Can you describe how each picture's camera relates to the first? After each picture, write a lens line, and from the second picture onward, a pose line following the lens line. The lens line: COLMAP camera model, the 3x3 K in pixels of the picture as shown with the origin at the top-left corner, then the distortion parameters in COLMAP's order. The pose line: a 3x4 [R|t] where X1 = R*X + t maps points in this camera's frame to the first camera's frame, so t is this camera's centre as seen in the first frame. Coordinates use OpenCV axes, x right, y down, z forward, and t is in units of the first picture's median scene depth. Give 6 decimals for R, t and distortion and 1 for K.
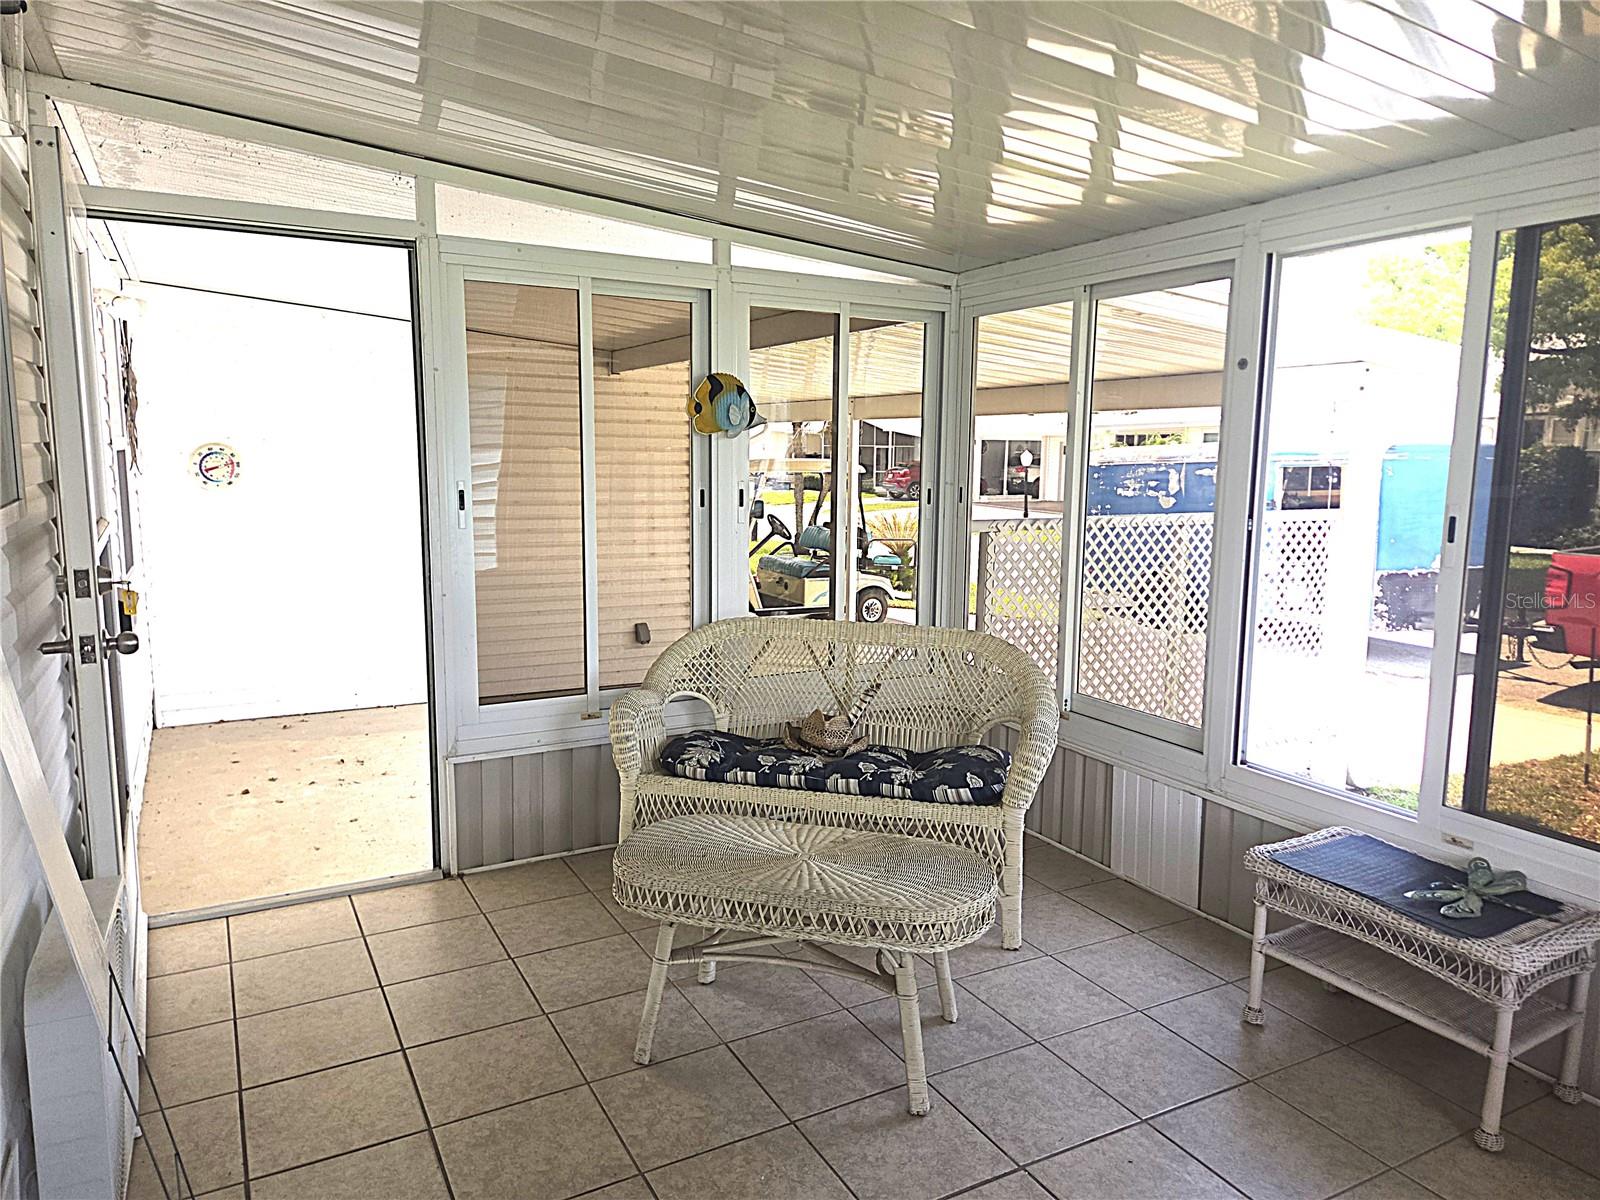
lens RADIAL K [[1066.8, 0, 797.8], [0, 1066.8, 591.4], [0, 0, 1]] dist [0.075229, -0.062163]
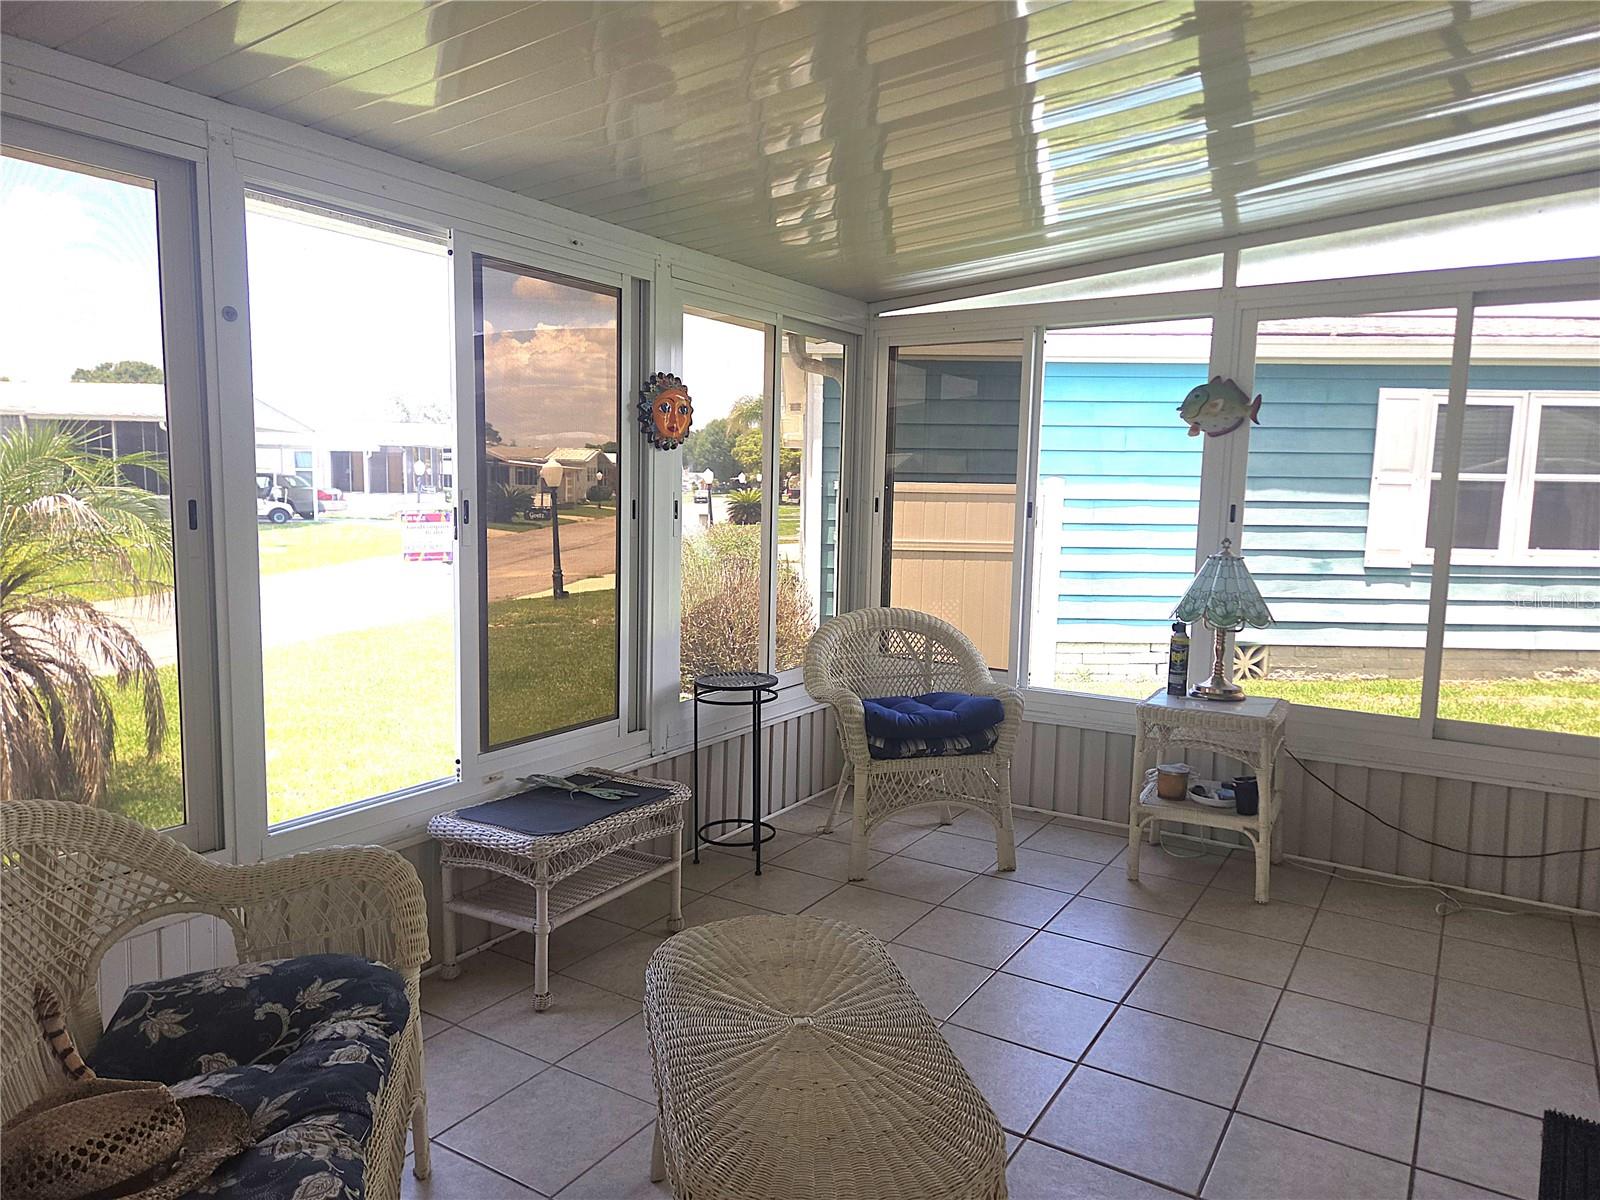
lens RADIAL K [[1066.8, 0, 797.8], [0, 1066.8, 591.4], [0, 0, 1]] dist [0.075229, -0.062163]
pose [[-0.474899, -0.112673, 0.872798, -0.439461], [0.096096, 0.979200, 0.178696, -0.115766], [-0.874778, 0.168735, -0.454194, 0.990950]]
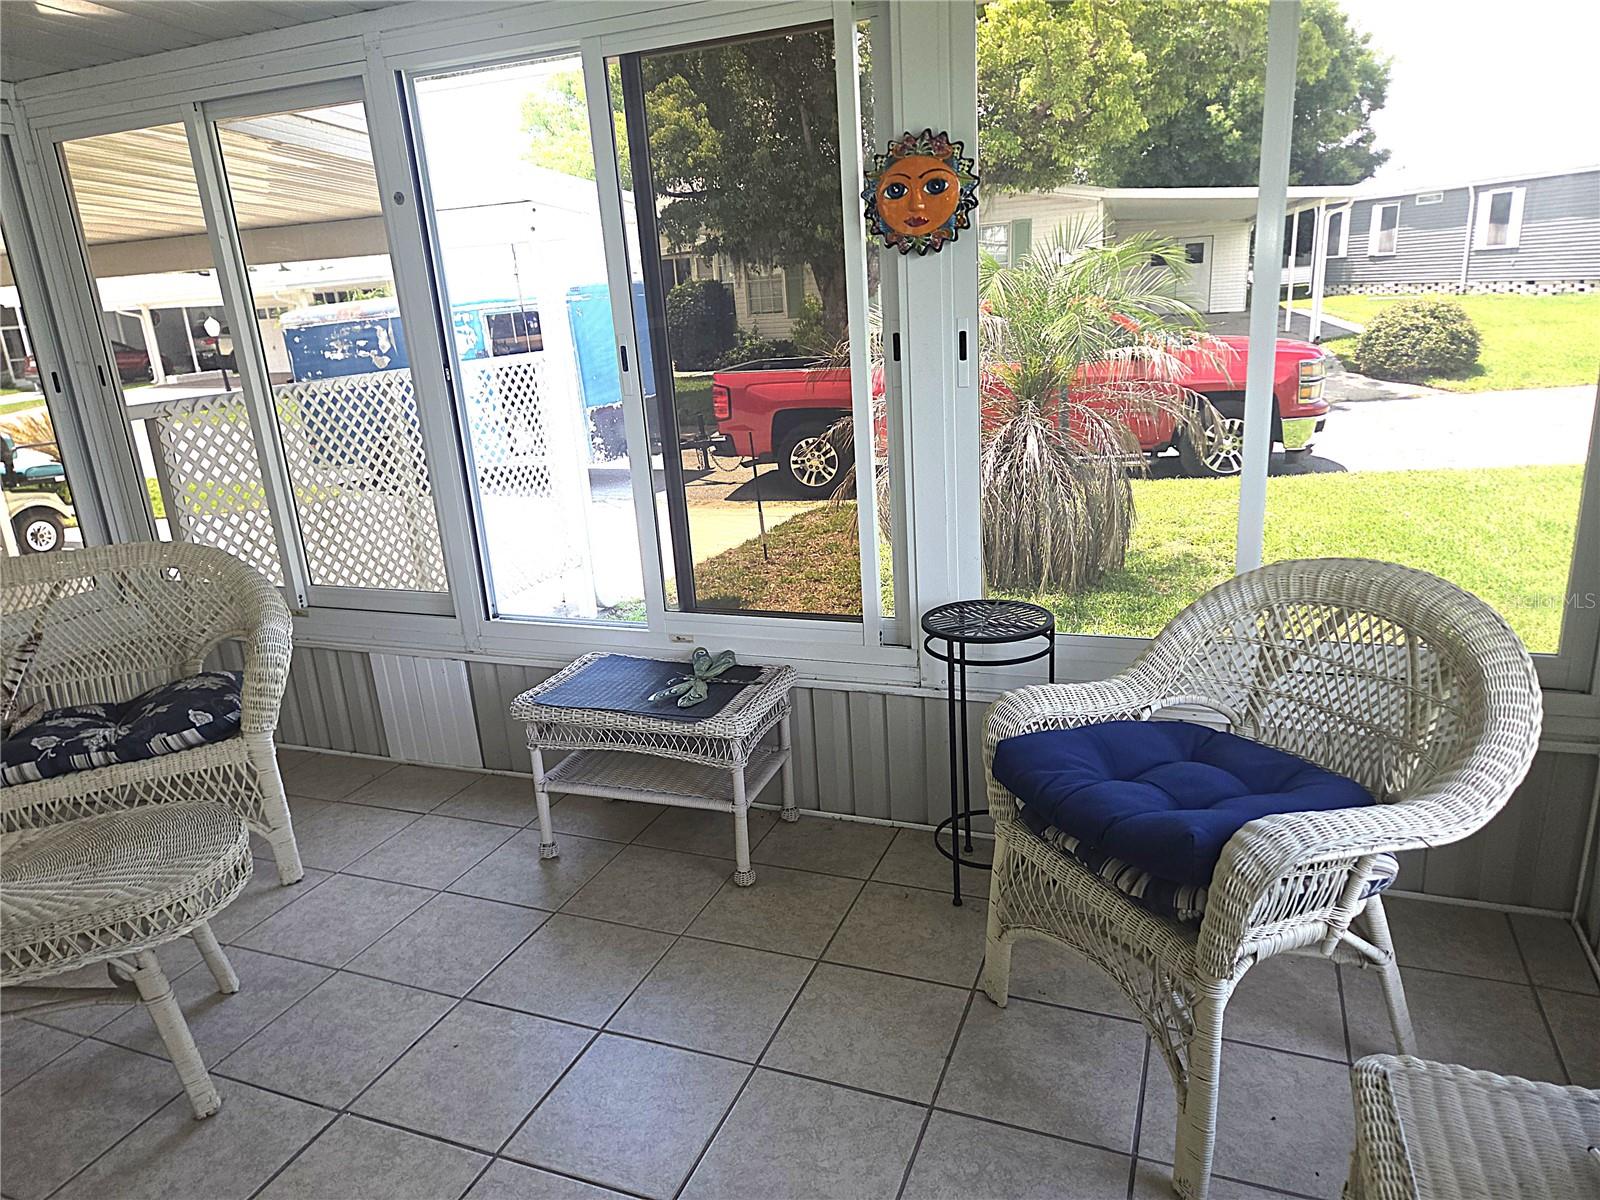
lens RADIAL K [[1066.8, 0, 797.8], [0, 1066.8, 591.4], [0, 0, 1]] dist [0.075229, -0.062163]
pose [[0.771443, -0.233867, 0.591762, 0.044713], [0.157223, 0.971229, 0.178872, 0.002618], [-0.616569, -0.044951, 0.786017, 0.046745]]
